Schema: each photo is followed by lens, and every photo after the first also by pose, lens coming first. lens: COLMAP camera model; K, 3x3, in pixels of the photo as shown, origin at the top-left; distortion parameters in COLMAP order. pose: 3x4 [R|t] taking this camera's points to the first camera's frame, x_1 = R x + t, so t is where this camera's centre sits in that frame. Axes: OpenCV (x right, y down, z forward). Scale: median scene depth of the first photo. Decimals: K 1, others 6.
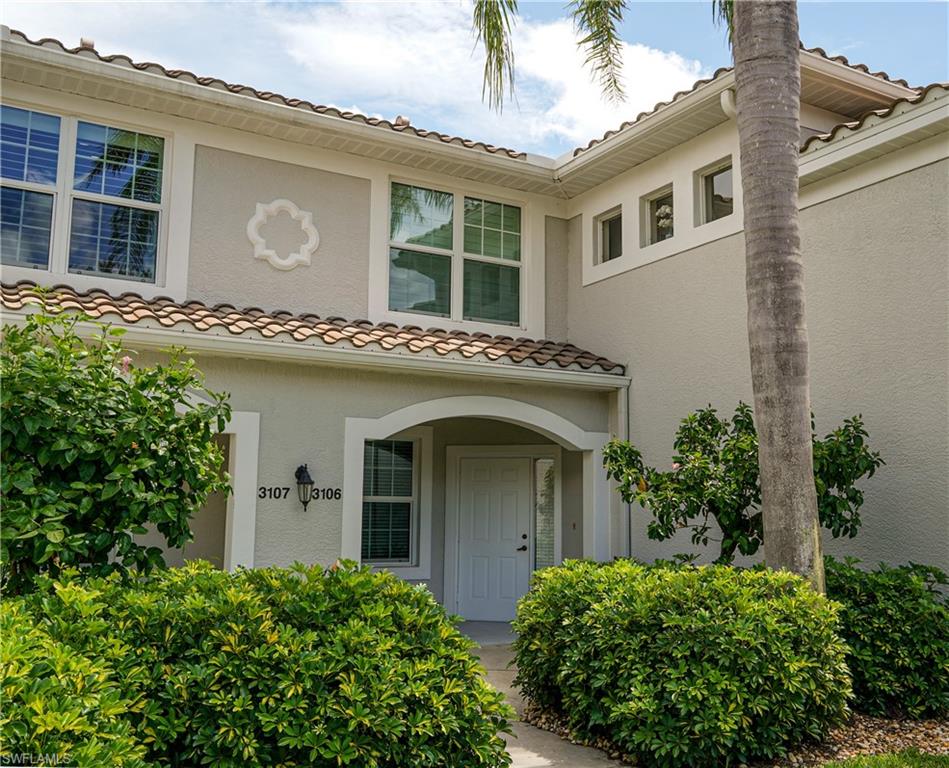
lens RADIAL K [[893.8, 0, 475.1], [0, 893.8, 386.3], [0, 0, 1]] dist [0.012296, 0.000000]
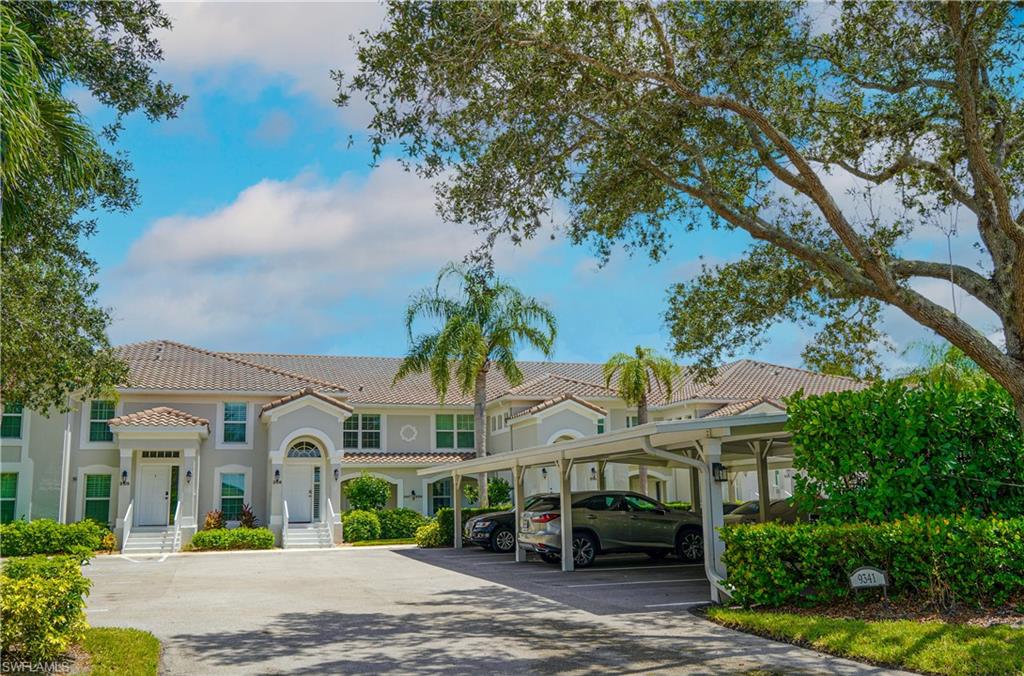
lens RADIAL K [[861.6, 0, 512.2], [0, 861.6, 338.0], [0, 0, 1]] dist [0.006011, 0.000248]
pose [[0.977873, -0.064689, -0.198945, 1.122560], [0.056021, 0.997231, -0.048900, -0.403816], [0.201557, 0.036672, 0.978790, -2.945335]]
